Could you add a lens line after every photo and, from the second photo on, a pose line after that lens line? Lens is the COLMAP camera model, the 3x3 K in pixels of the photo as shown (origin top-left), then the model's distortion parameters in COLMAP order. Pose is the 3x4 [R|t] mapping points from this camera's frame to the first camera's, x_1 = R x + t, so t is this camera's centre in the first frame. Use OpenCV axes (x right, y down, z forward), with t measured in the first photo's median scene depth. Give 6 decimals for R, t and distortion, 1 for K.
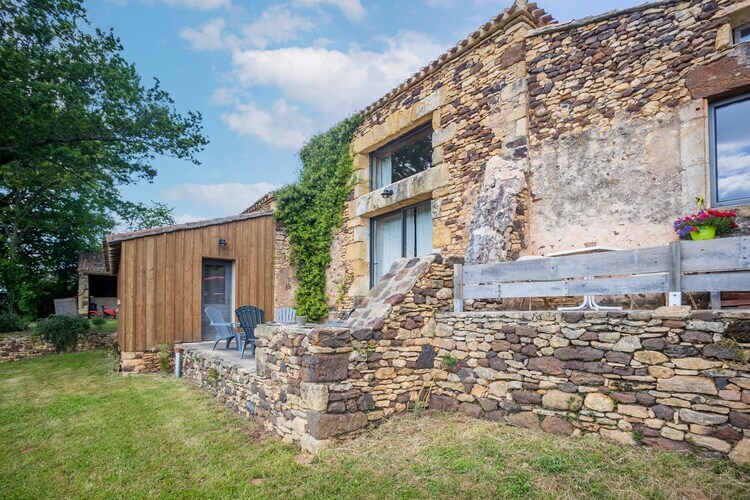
lens RADIAL K [[398.8, 0, 354.9], [0, 398.8, 286.2], [0, 0, 1]] dist [-0.062466, 0.023738]
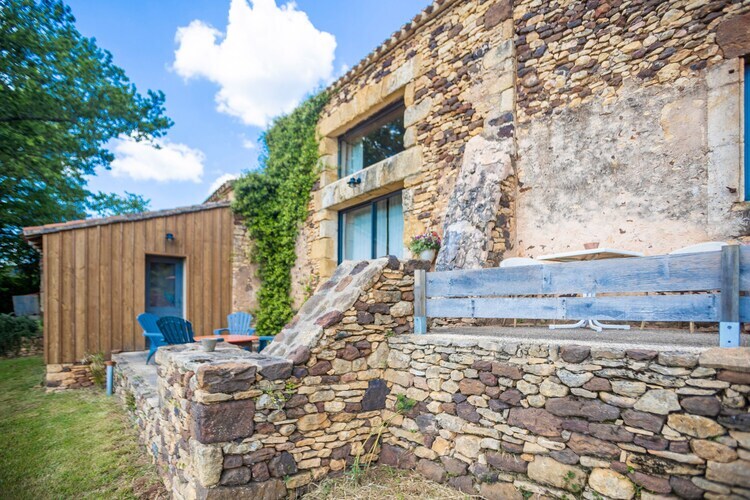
lens RADIAL K [[398.8, 0, 361.5], [0, 398.8, 287.2], [0, 0, 1]] dist [-0.062466, 0.023738]
pose [[0.999171, 0.005646, 0.040317, 0.100152], [-0.006240, 0.999873, 0.014637, -0.028051], [-0.040229, -0.014876, 0.999080, 0.211580]]
